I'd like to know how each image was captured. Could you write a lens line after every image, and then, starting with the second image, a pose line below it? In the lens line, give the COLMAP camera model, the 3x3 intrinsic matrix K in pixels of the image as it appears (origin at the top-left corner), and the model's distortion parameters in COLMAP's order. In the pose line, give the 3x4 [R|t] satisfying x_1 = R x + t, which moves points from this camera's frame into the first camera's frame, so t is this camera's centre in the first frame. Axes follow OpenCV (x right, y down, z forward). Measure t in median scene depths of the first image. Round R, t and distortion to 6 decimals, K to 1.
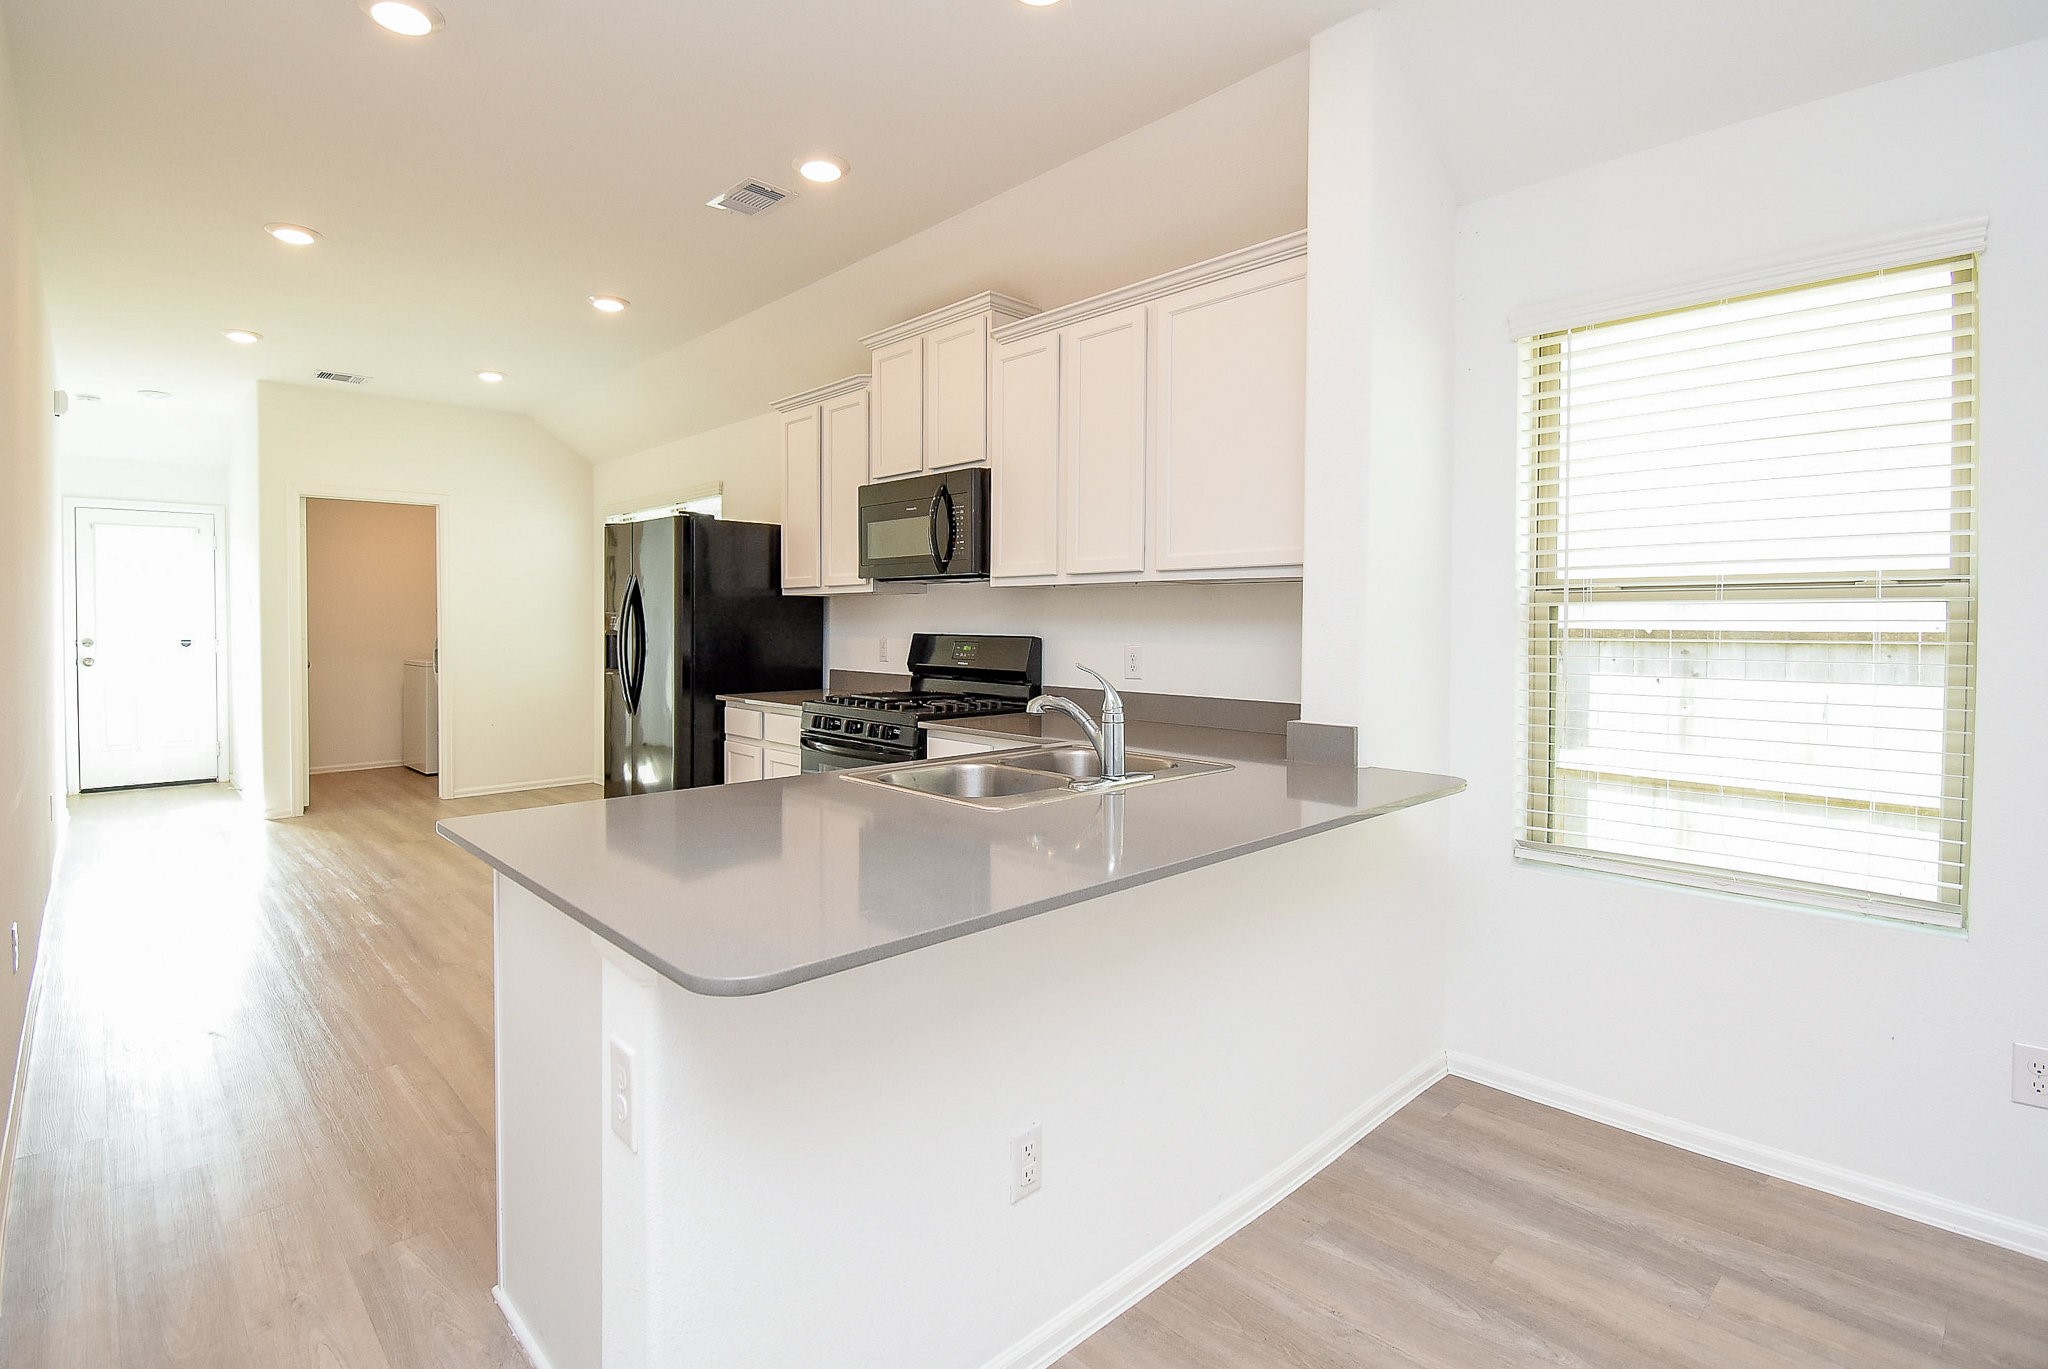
lens RADIAL K [[972.0, 0, 978.6], [0, 972.0, 648.4], [0, 0, 1]] dist [0.024294, -0.027155]
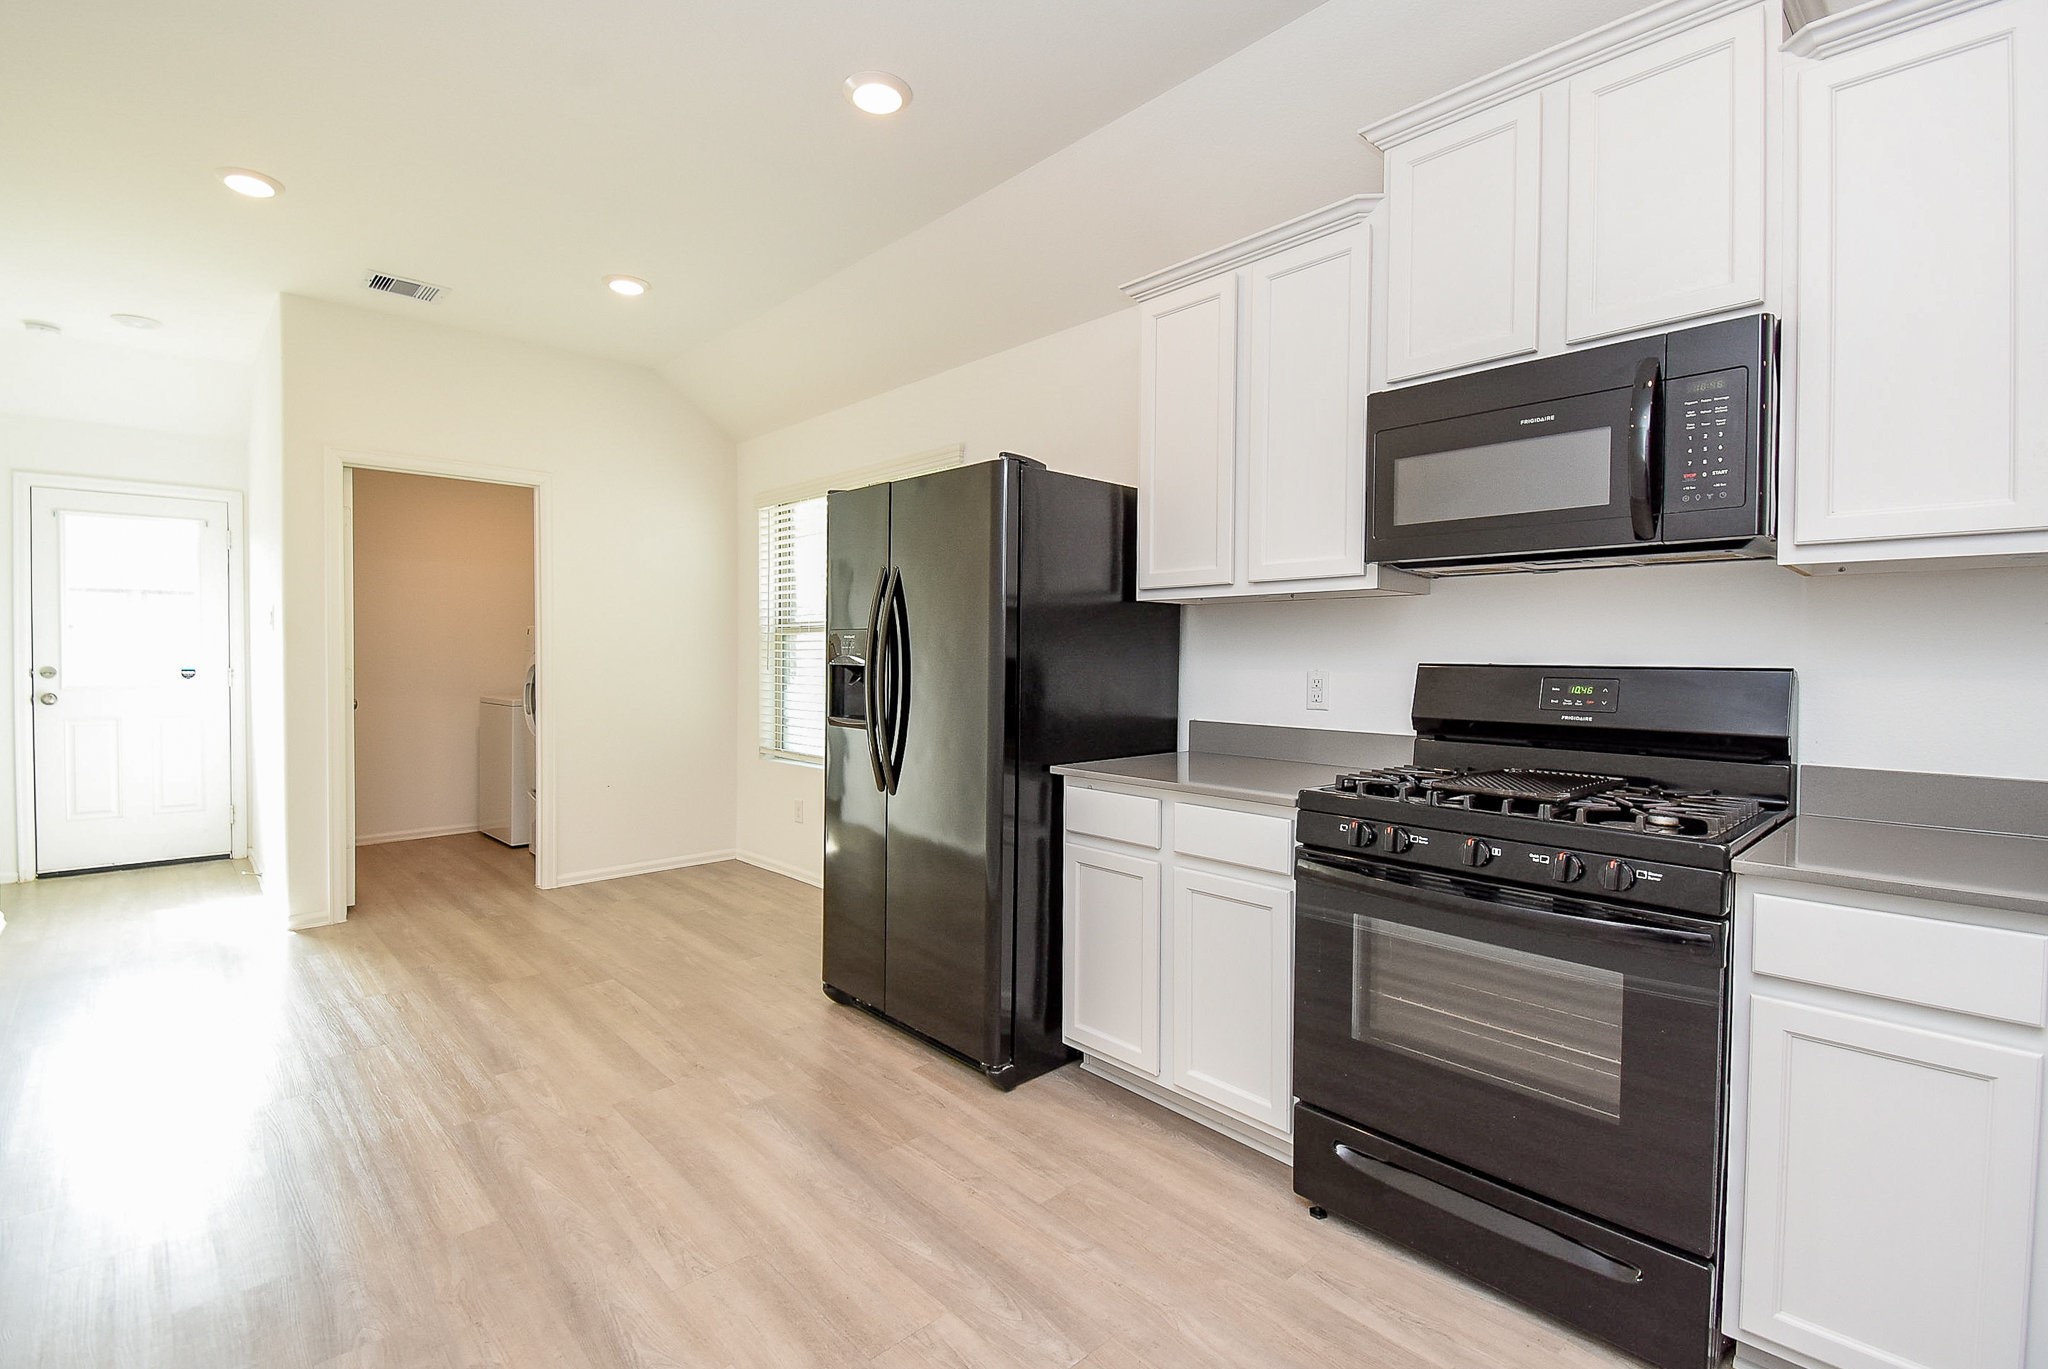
lens RADIAL K [[924.0, 0, 1024.0], [0, 924.0, 684.5], [0, 0, 1]] dist [0.022952, -0.019784]
pose [[0.999751, 0.005059, 0.021746, -0.319385], [-0.005098, 0.999985, 0.001749, -0.002820], [-0.021736, -0.001860, 0.999762, 0.467816]]
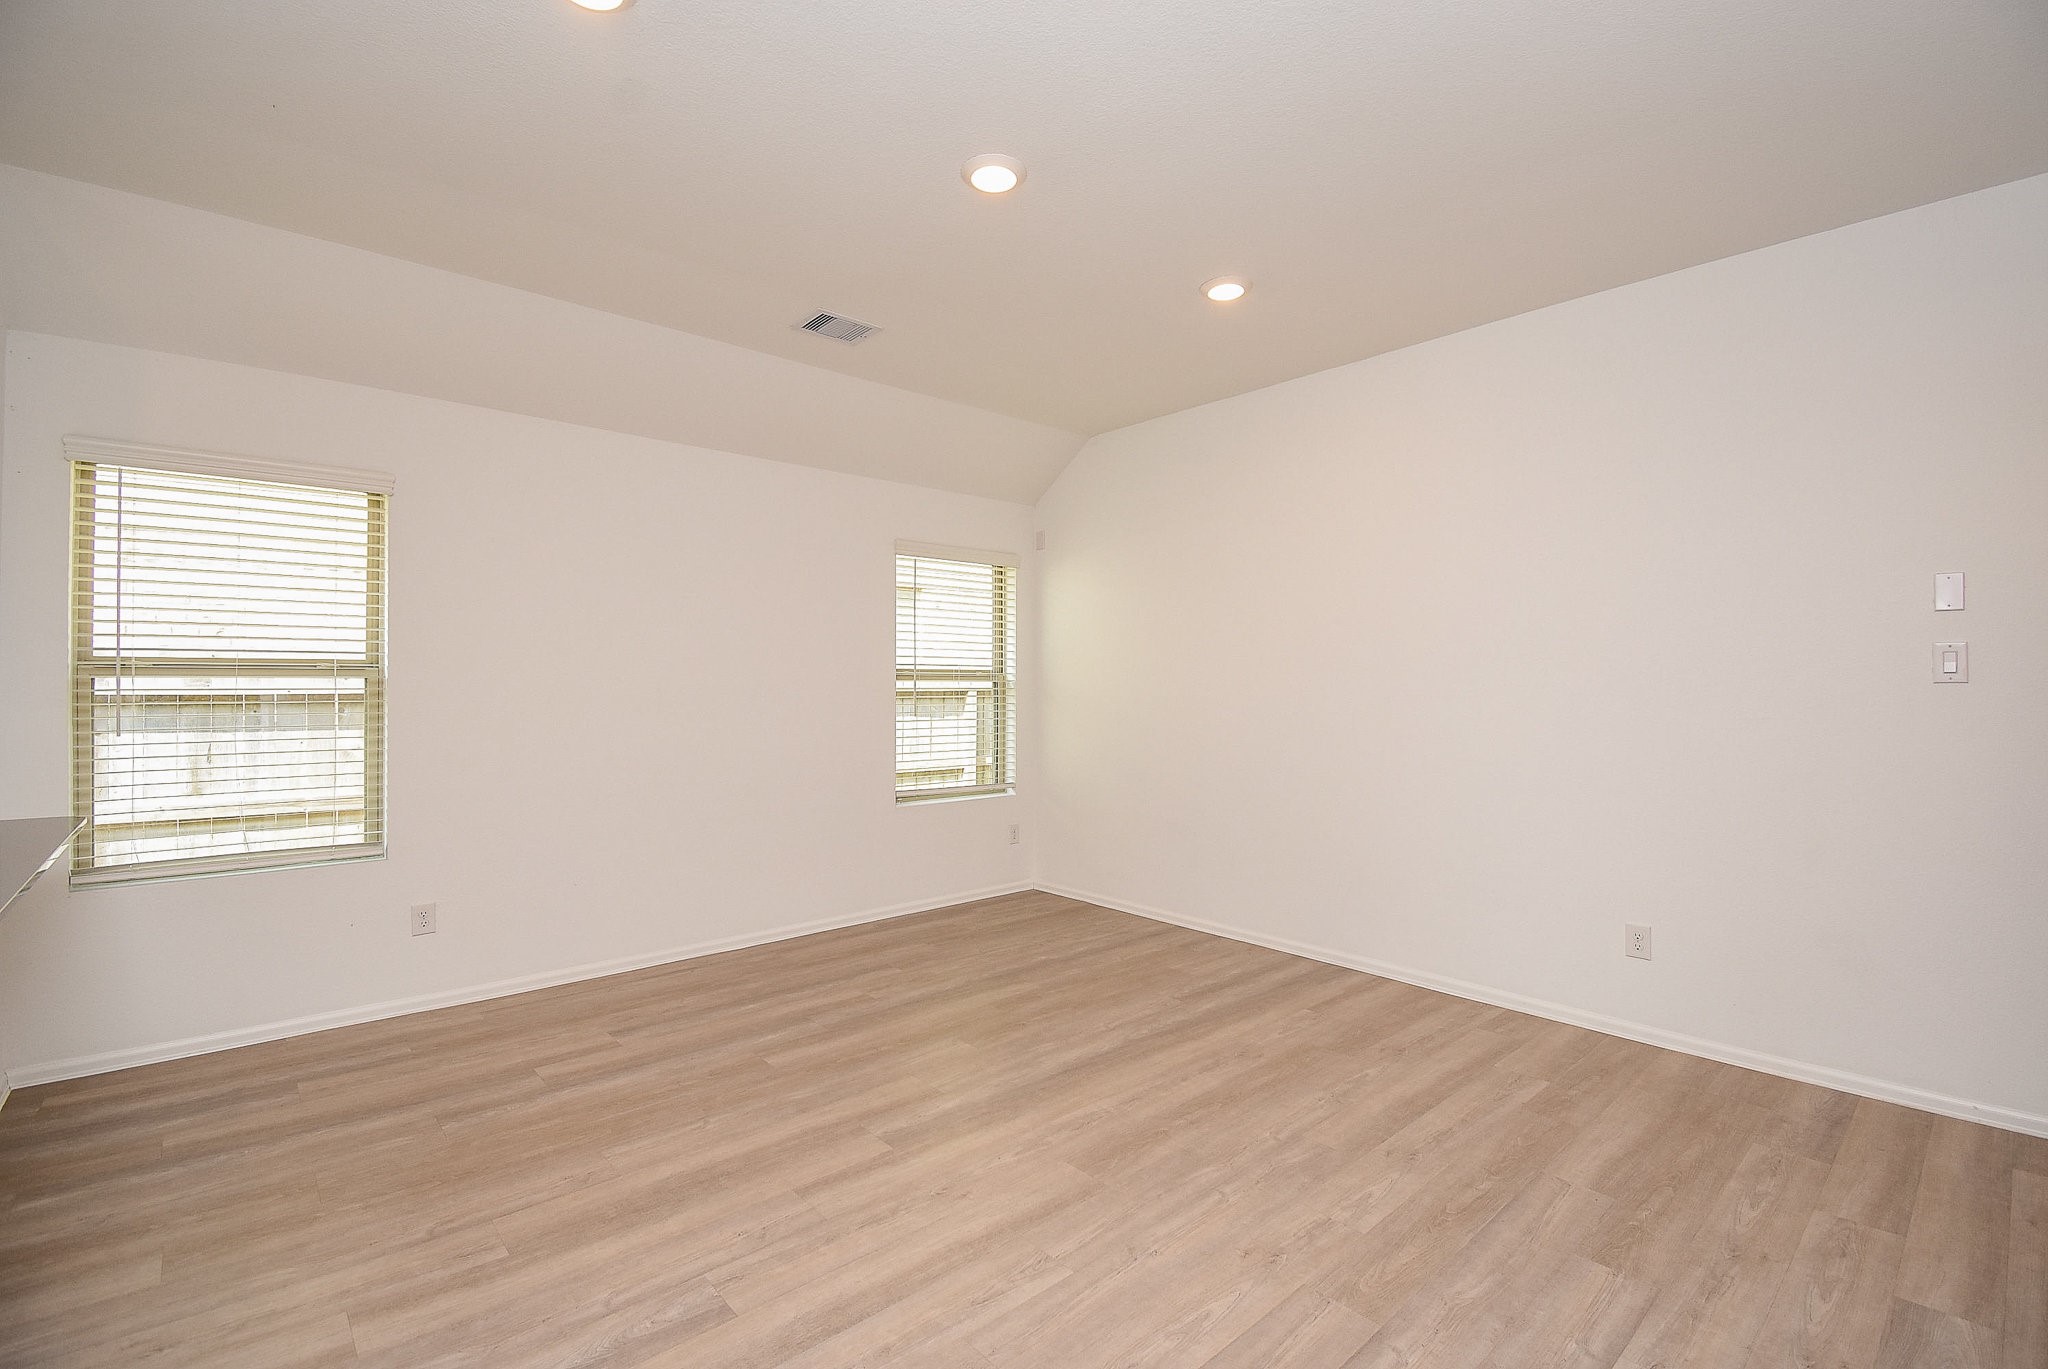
lens RADIAL K [[898.5, 0, 1020.3], [0, 898.5, 681.2], [0, 0, 1]] dist [0.018416, -0.025165]
pose [[0.007691, -0.000166, 0.999970, -0.327535], [0.027434, 0.999624, -0.000045, -0.003778], [-0.999594, 0.027433, 0.007692, -0.117960]]
